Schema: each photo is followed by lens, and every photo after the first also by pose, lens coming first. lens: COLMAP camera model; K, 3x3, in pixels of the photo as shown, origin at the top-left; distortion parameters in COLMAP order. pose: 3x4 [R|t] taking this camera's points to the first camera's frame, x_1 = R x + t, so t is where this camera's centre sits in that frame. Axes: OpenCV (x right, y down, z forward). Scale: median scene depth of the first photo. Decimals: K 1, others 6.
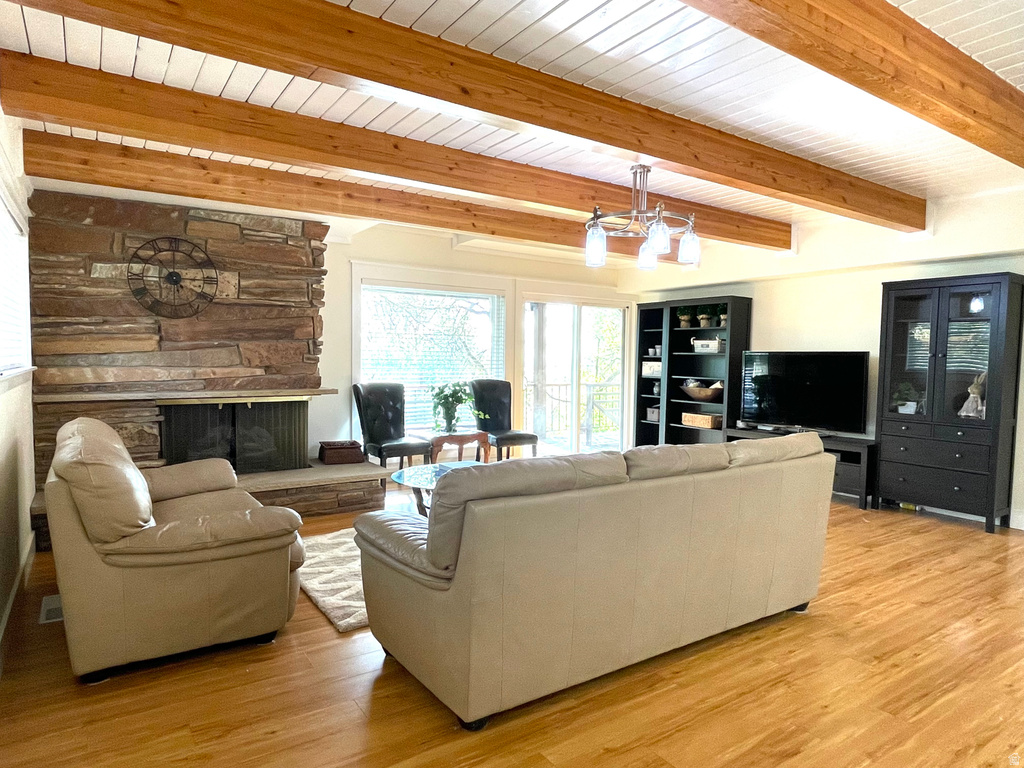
lens RADIAL K [[626.0, 0, 512.2], [0, 626.0, 384.1], [0, 0, 1]] dist [0.000181, -0.000685]
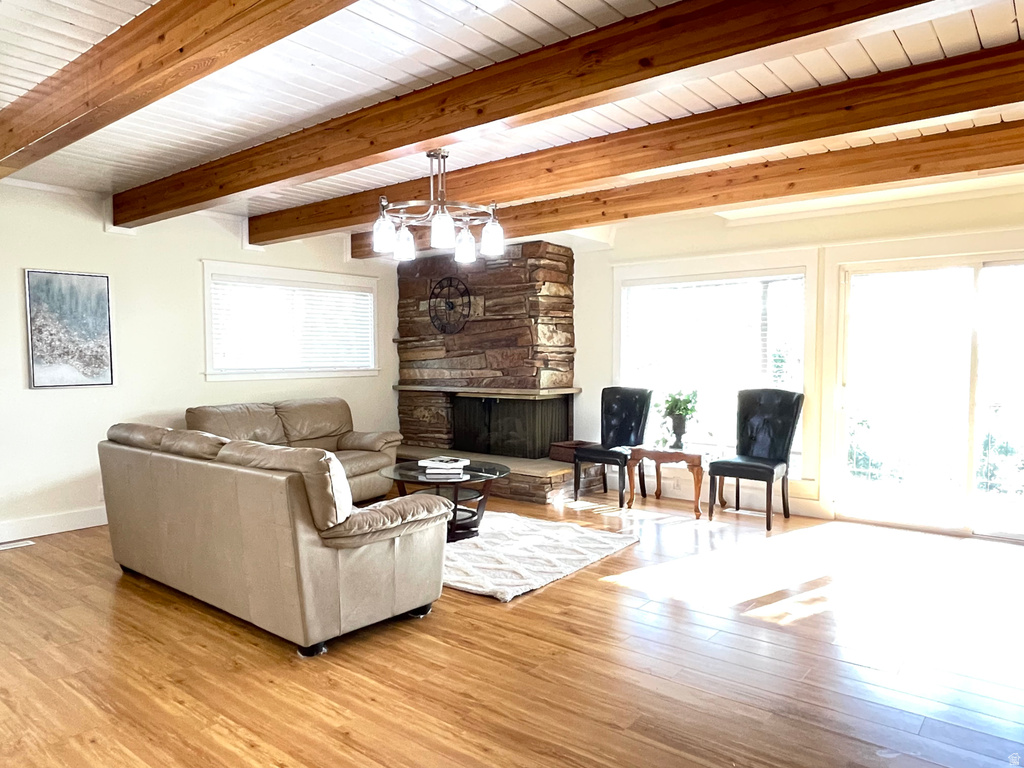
lens RADIAL K [[699.2, 0, 515.2], [0, 699.2, 387.2], [0, 0, 1]] dist [-0.008185, -0.007936]
pose [[0.299061, 0.031097, -0.953727, 1.001943], [-0.036107, 0.999122, 0.021255, -0.025633], [0.953550, 0.028080, 0.299922, 0.674209]]
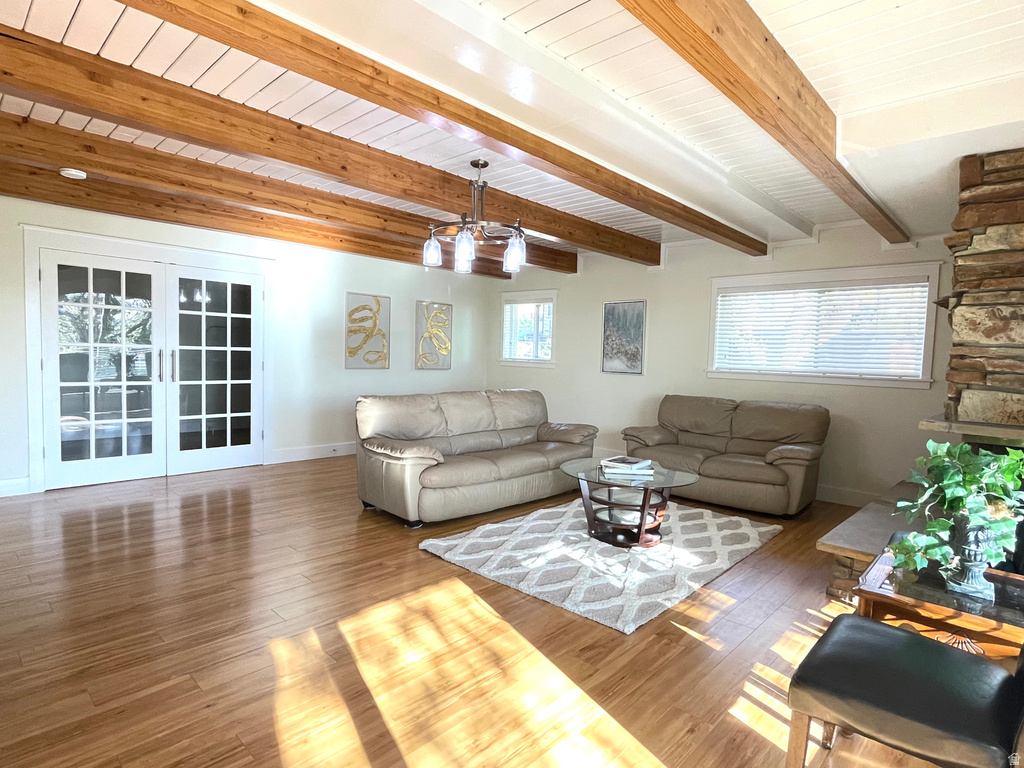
lens RADIAL K [[553.5, 0, 515.1], [0, 553.5, 387.8], [0, 0, 1]] dist [0.003066, 0.001801]
pose [[-0.973411, -0.028090, -0.227335, 0.287677], [-0.052417, 0.993434, 0.101691, -0.071121], [0.222986, 0.110904, -0.968492, 1.675351]]
